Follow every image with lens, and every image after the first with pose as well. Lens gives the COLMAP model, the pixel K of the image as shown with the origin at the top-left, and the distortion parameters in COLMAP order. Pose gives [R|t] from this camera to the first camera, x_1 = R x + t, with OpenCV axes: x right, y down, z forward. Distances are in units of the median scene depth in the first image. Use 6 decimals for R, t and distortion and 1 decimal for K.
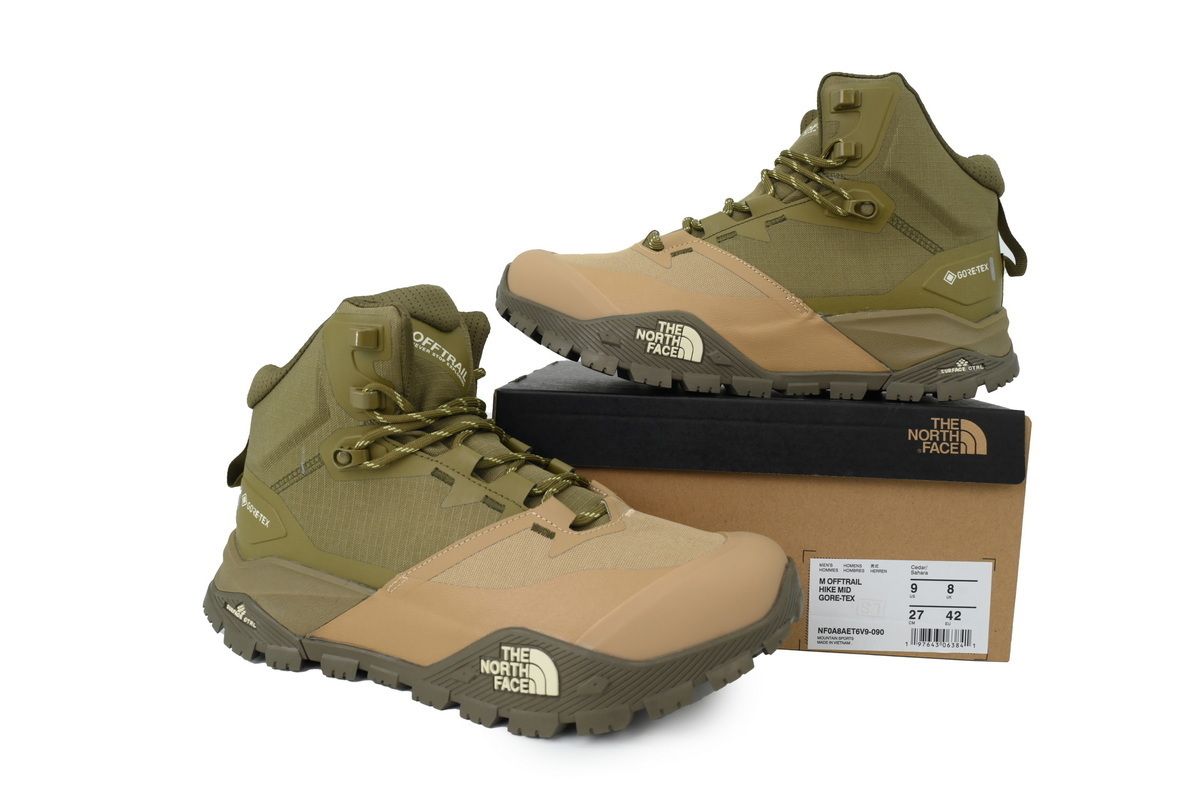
lens RADIAL K [[892.5, 0, 600.0], [0, 892.5, 400.0], [0, 0, 1]] dist [0.003259, -0.001670]
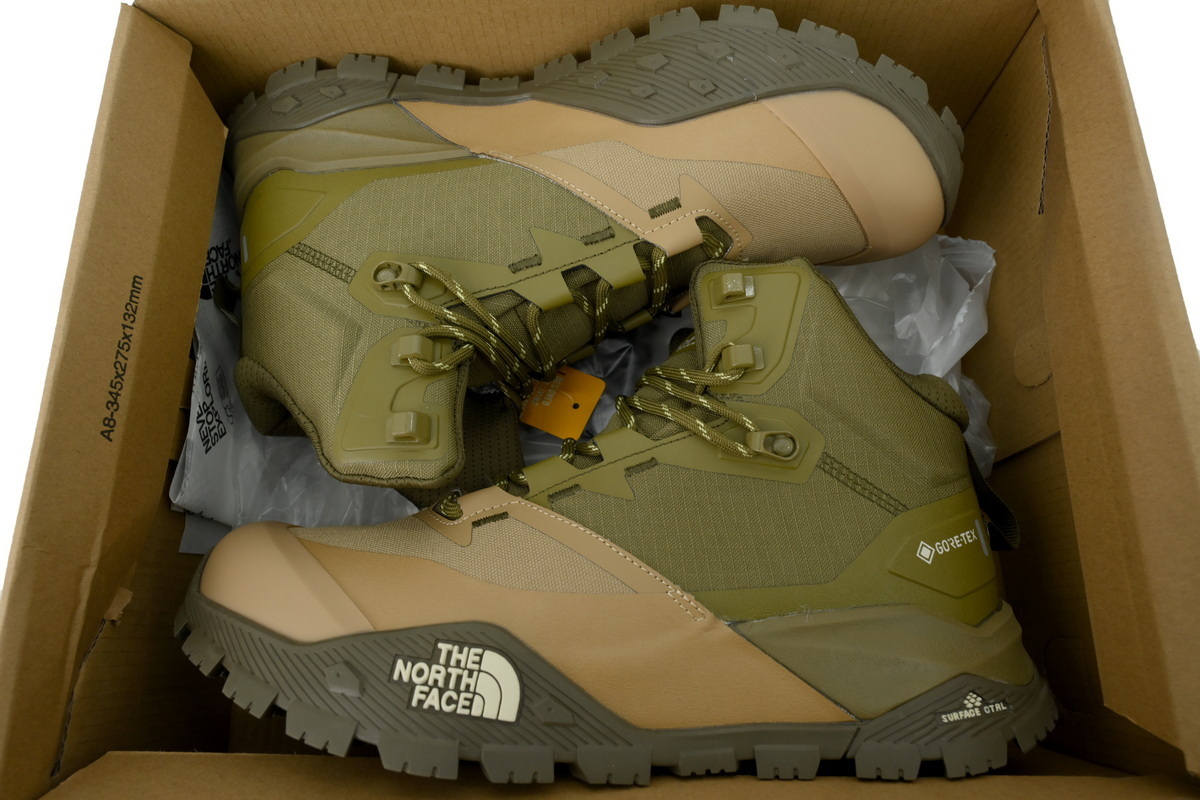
lens RADIAL K [[785.4, 0, 600.0], [0, 785.4, 400.0], [0, 0, 1]] dist [-0.006599, -0.000375]
pose [[0.992131, 0.005587, 0.125083, 0.102102], [0.038277, 0.937645, -0.345480, -0.057975], [-0.119214, 0.347549, 0.930052, 0.490674]]
